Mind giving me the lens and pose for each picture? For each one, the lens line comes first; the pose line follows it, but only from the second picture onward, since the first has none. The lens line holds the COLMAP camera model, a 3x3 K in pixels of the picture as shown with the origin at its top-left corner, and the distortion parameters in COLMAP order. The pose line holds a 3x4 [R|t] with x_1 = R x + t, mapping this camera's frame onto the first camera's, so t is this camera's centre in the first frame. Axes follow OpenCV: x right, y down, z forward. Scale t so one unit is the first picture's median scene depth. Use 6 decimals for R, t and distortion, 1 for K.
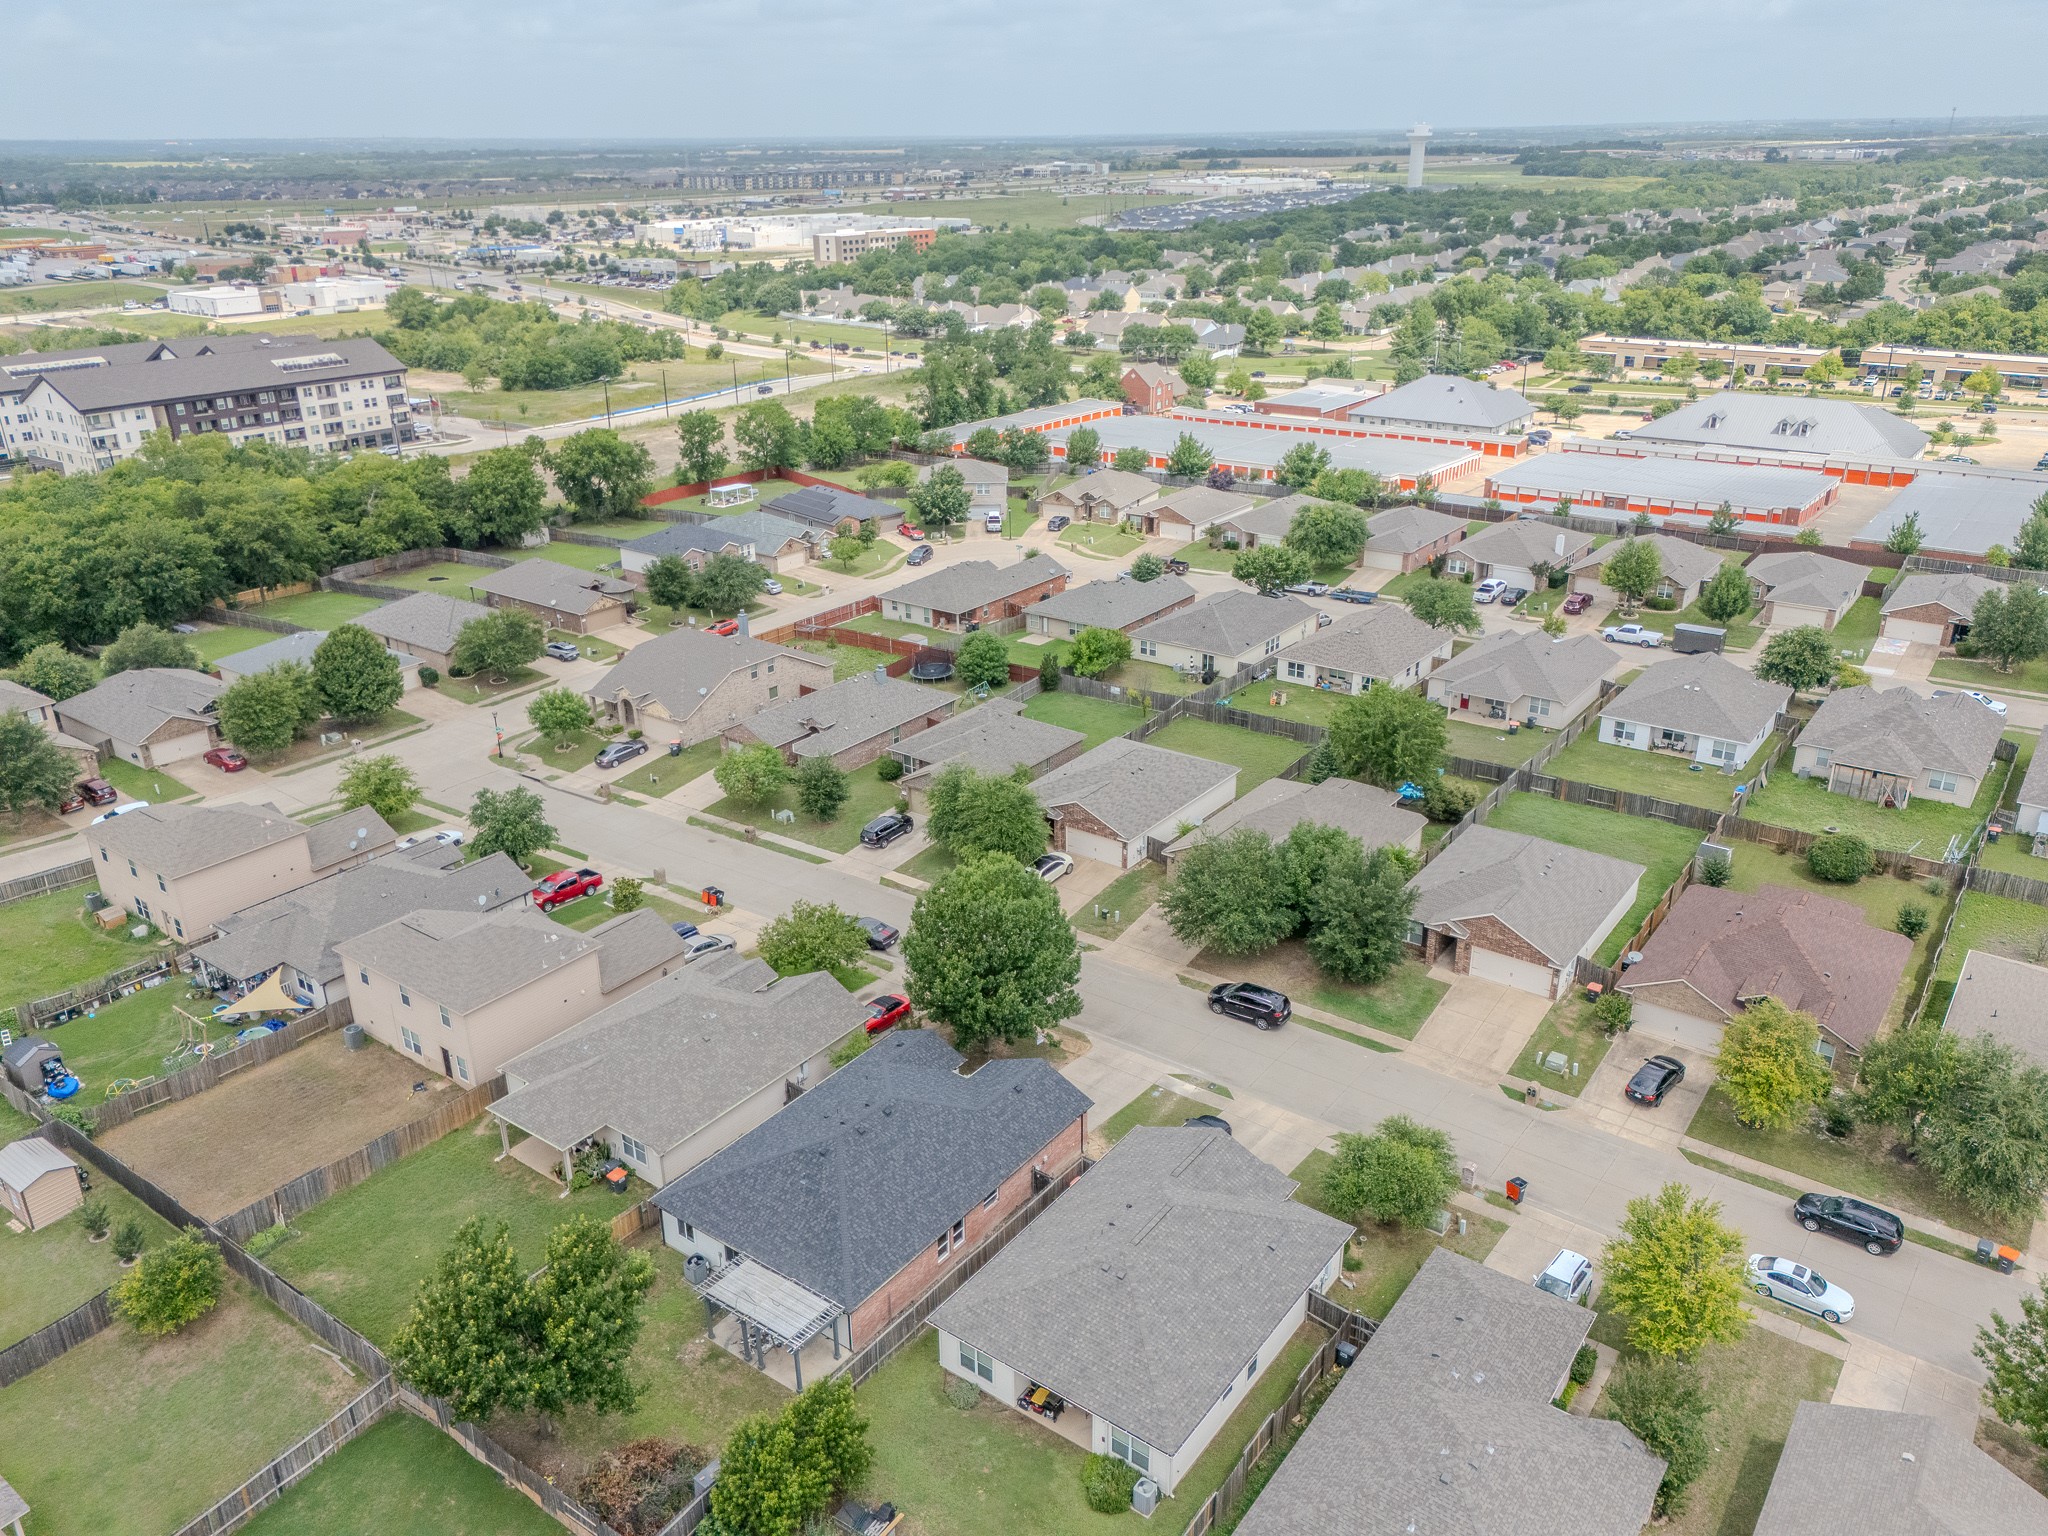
lens RADIAL K [[1502.8, 0, 1012.8], [0, 1502.8, 820.0], [0, 0, 1]] dist [0.079238, -0.068156]
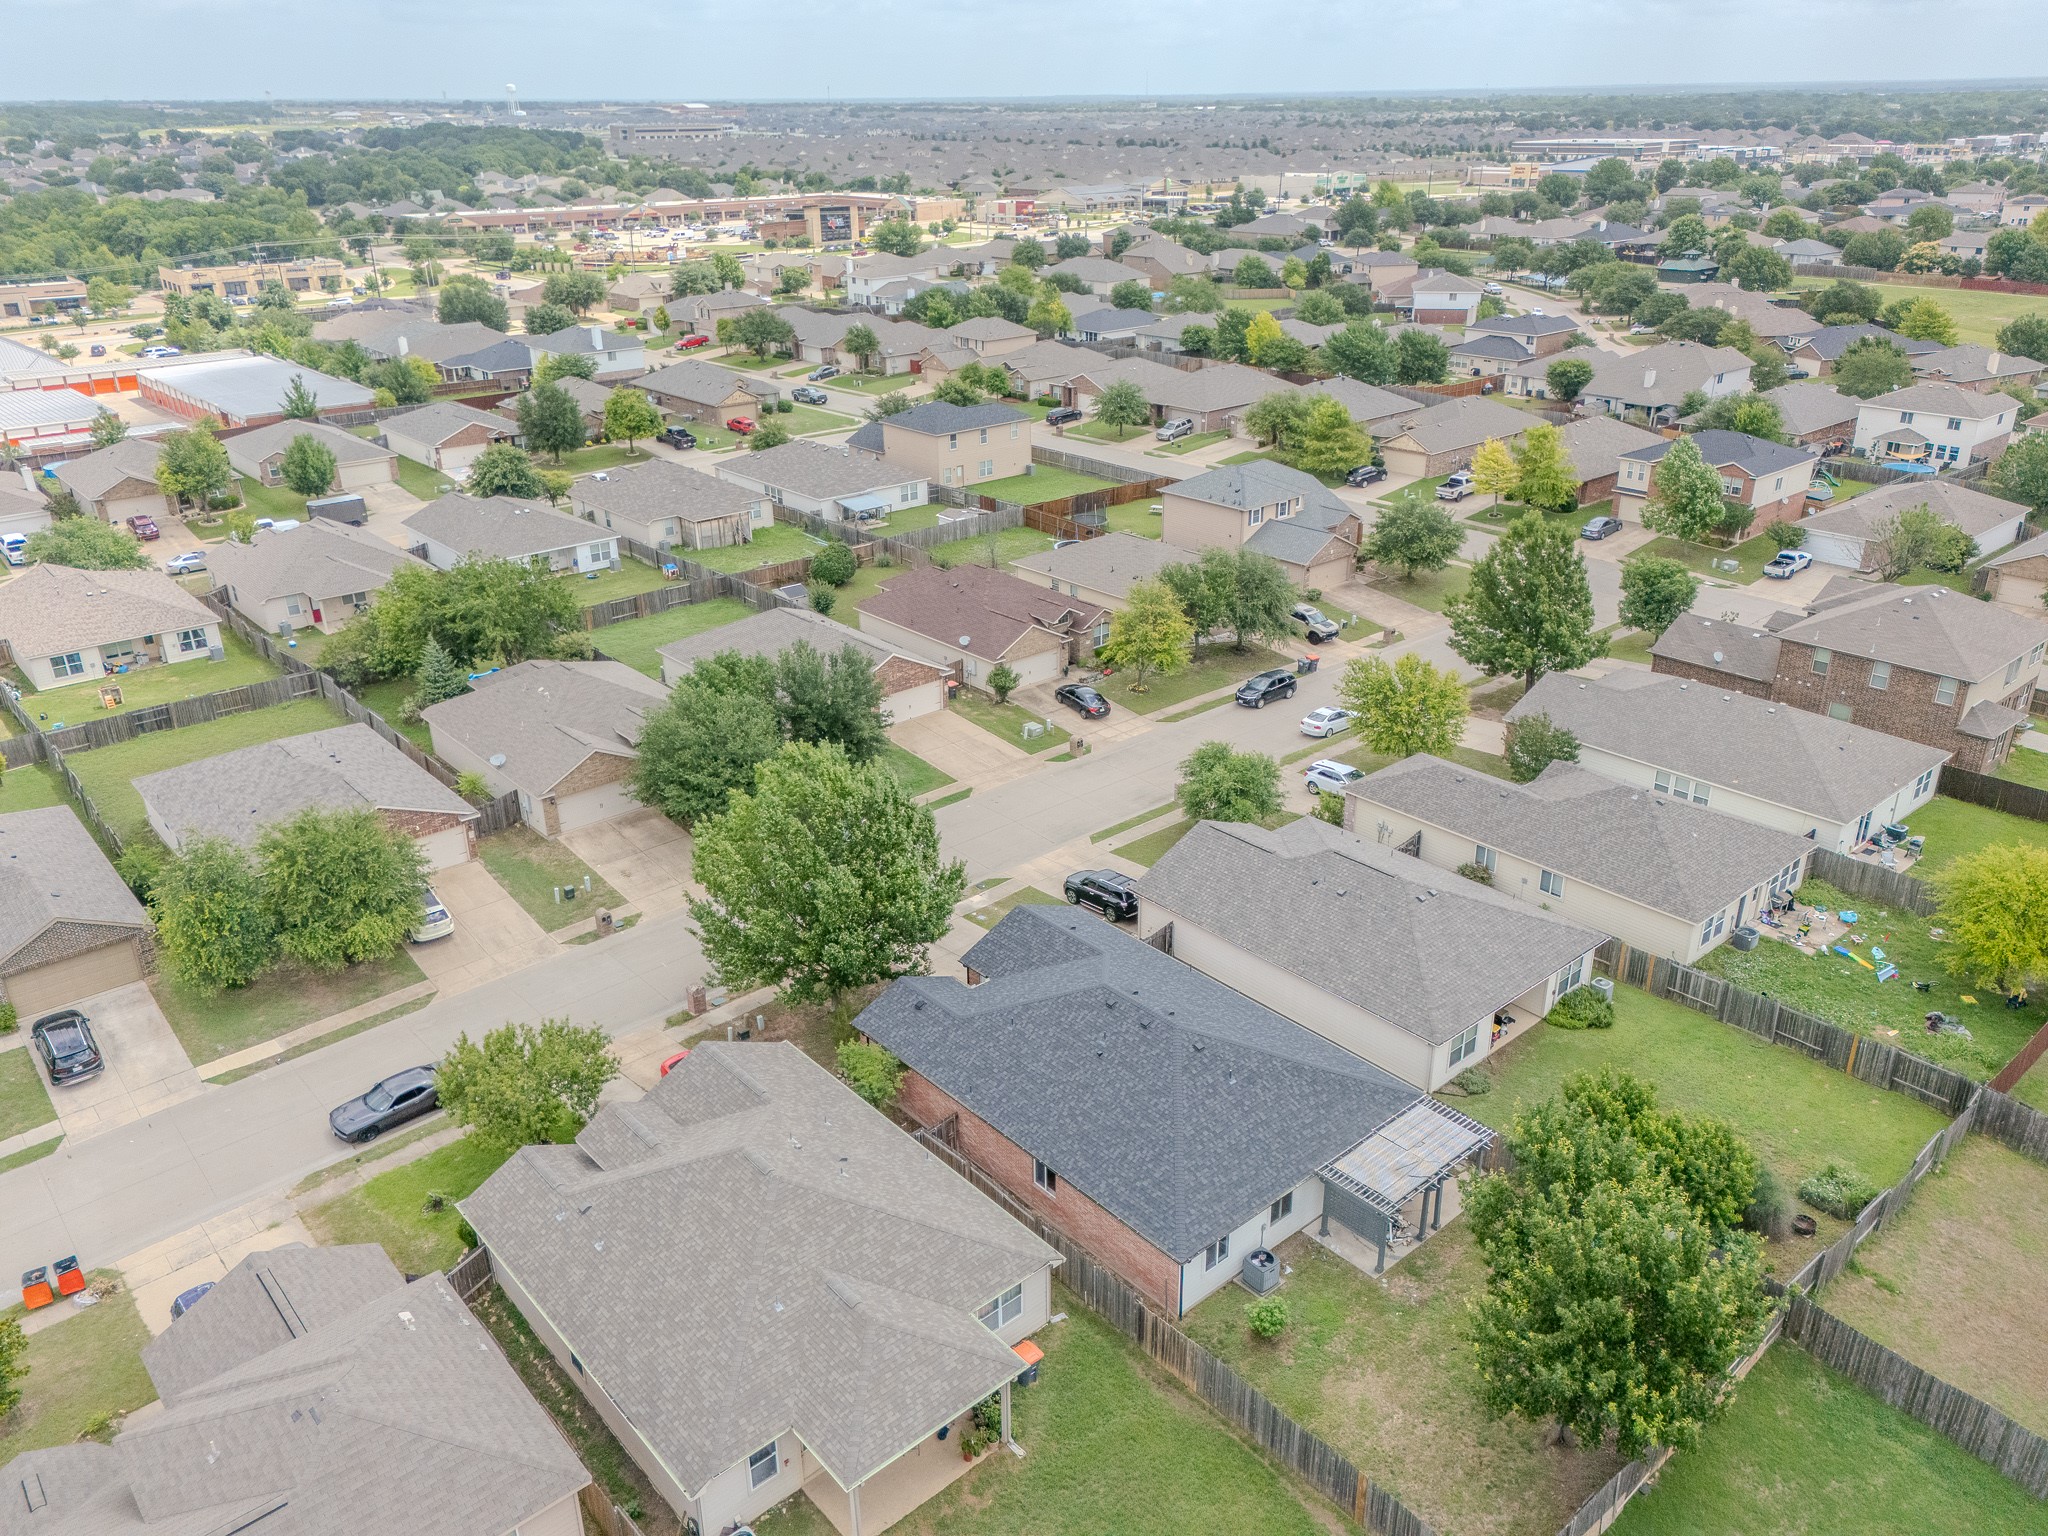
lens RADIAL K [[1502.8, 0, 1012.8], [0, 1502.8, 820.0], [0, 0, 1]] dist [0.079238, -0.068156]
pose [[0.207821, -0.413155, 0.886631, -0.311911], [0.414119, 0.858343, 0.302906, -0.059120], [-0.886180, 0.304221, 0.349477, 0.320464]]
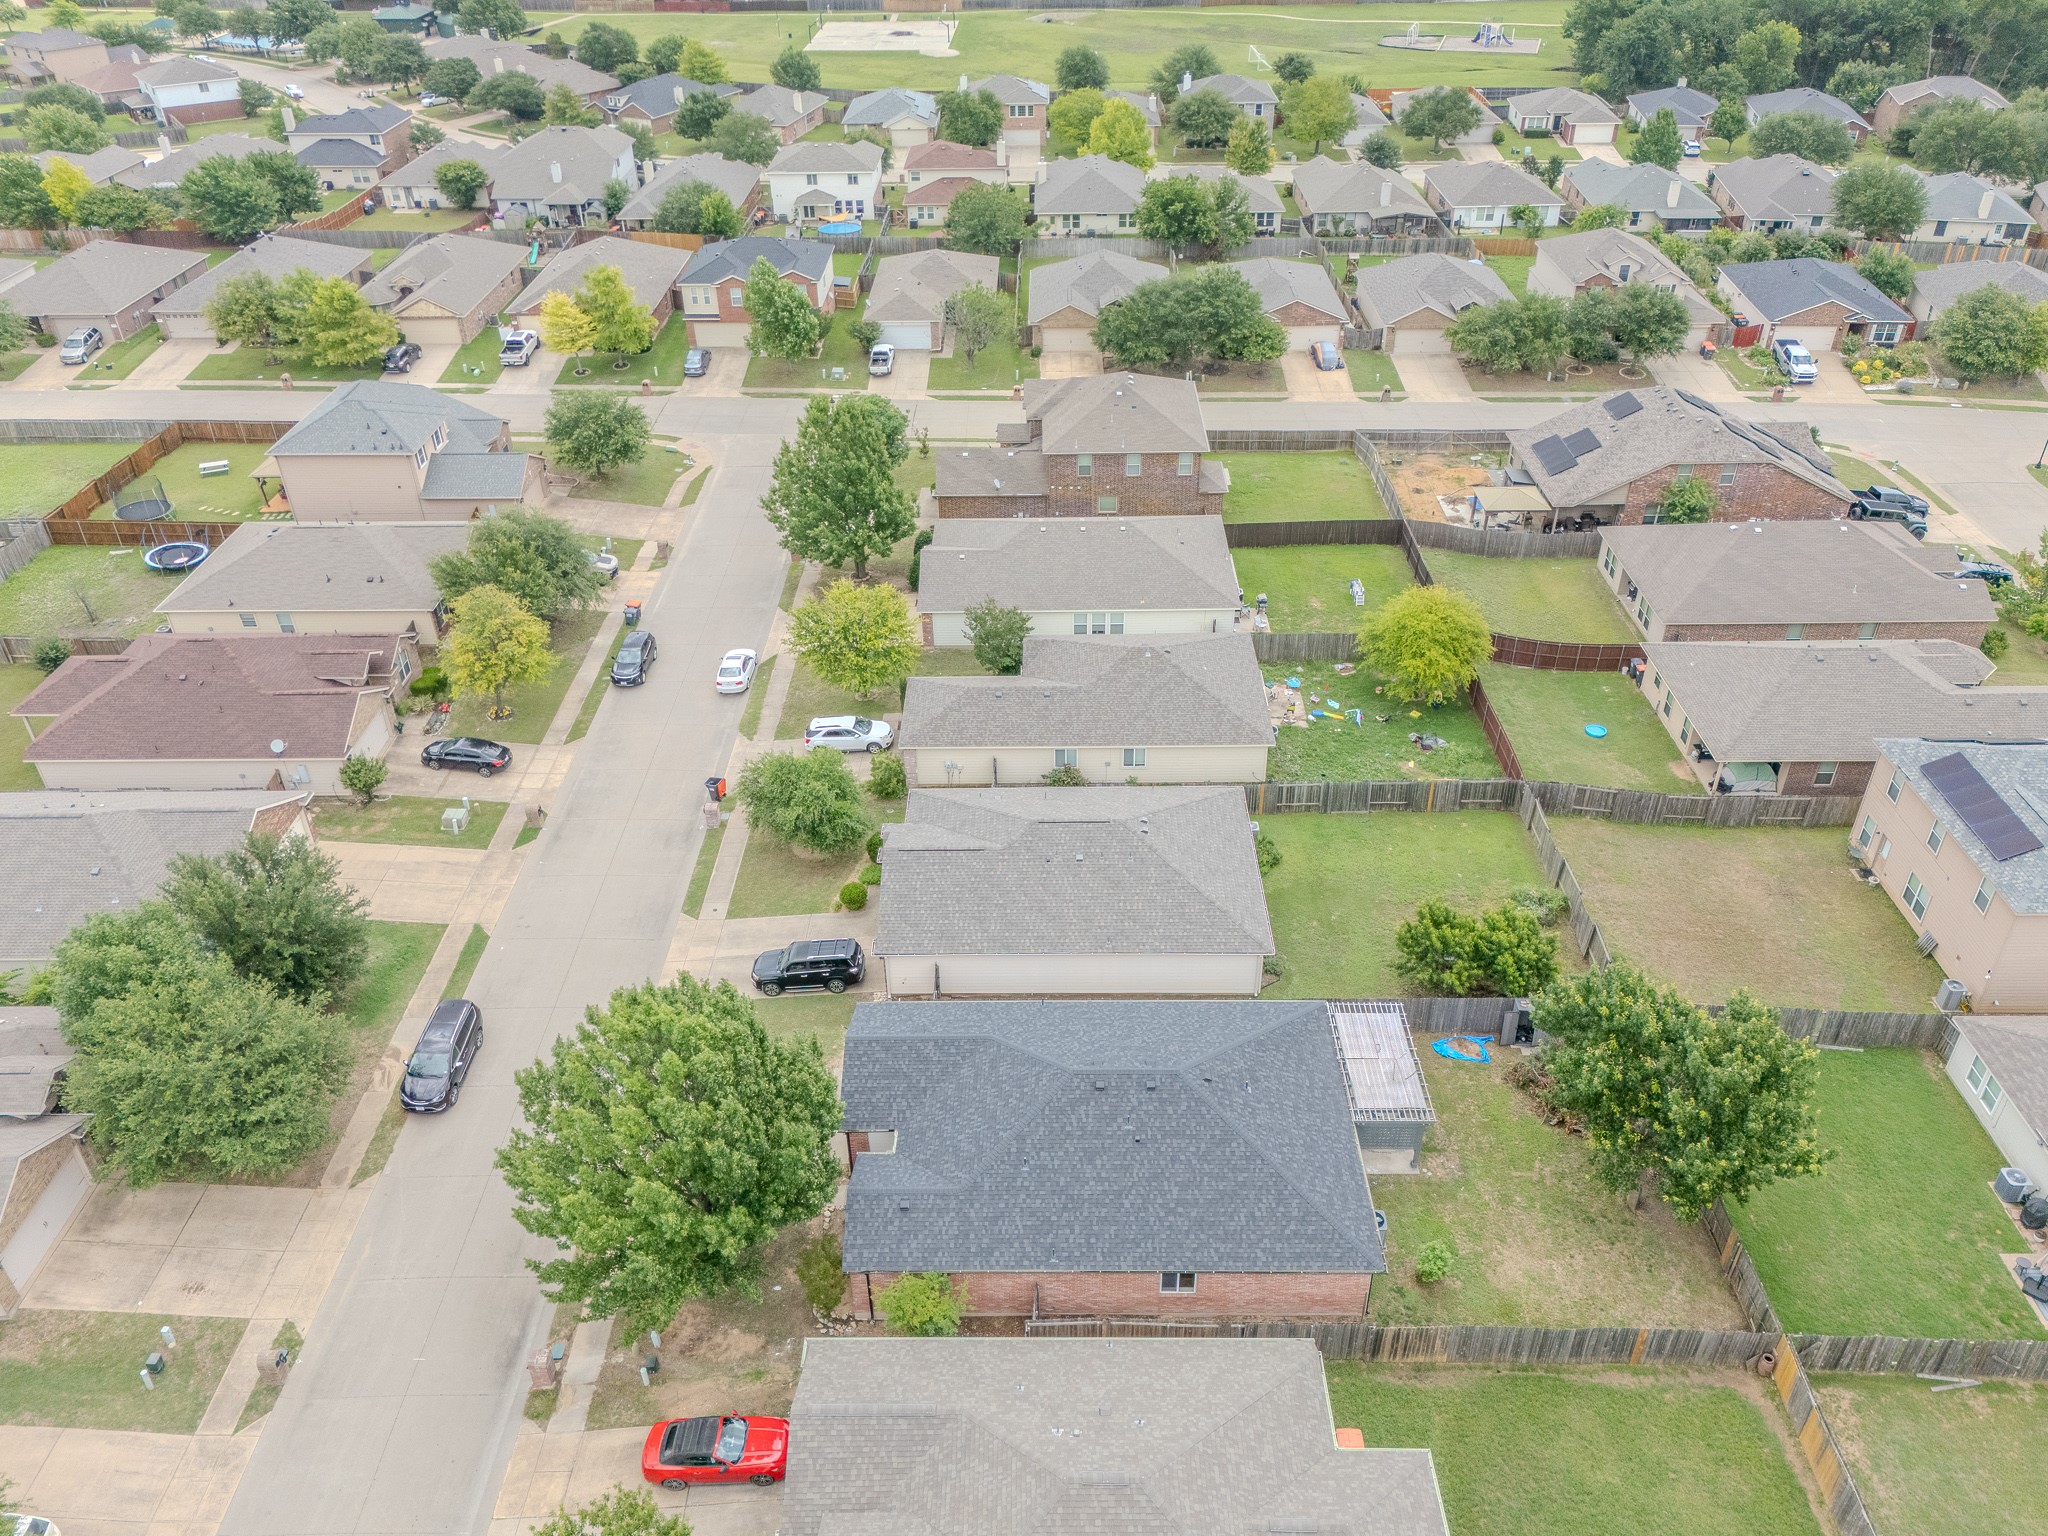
lens RADIAL K [[1502.8, 0, 1012.8], [0, 1502.8, 820.0], [0, 0, 1]] dist [0.079238, -0.068156]
pose [[-0.599448, -0.450654, 0.661493, -0.208228], [0.353872, 0.592068, 0.724037, -0.180045], [-0.717939, 0.668107, -0.195440, 0.461273]]
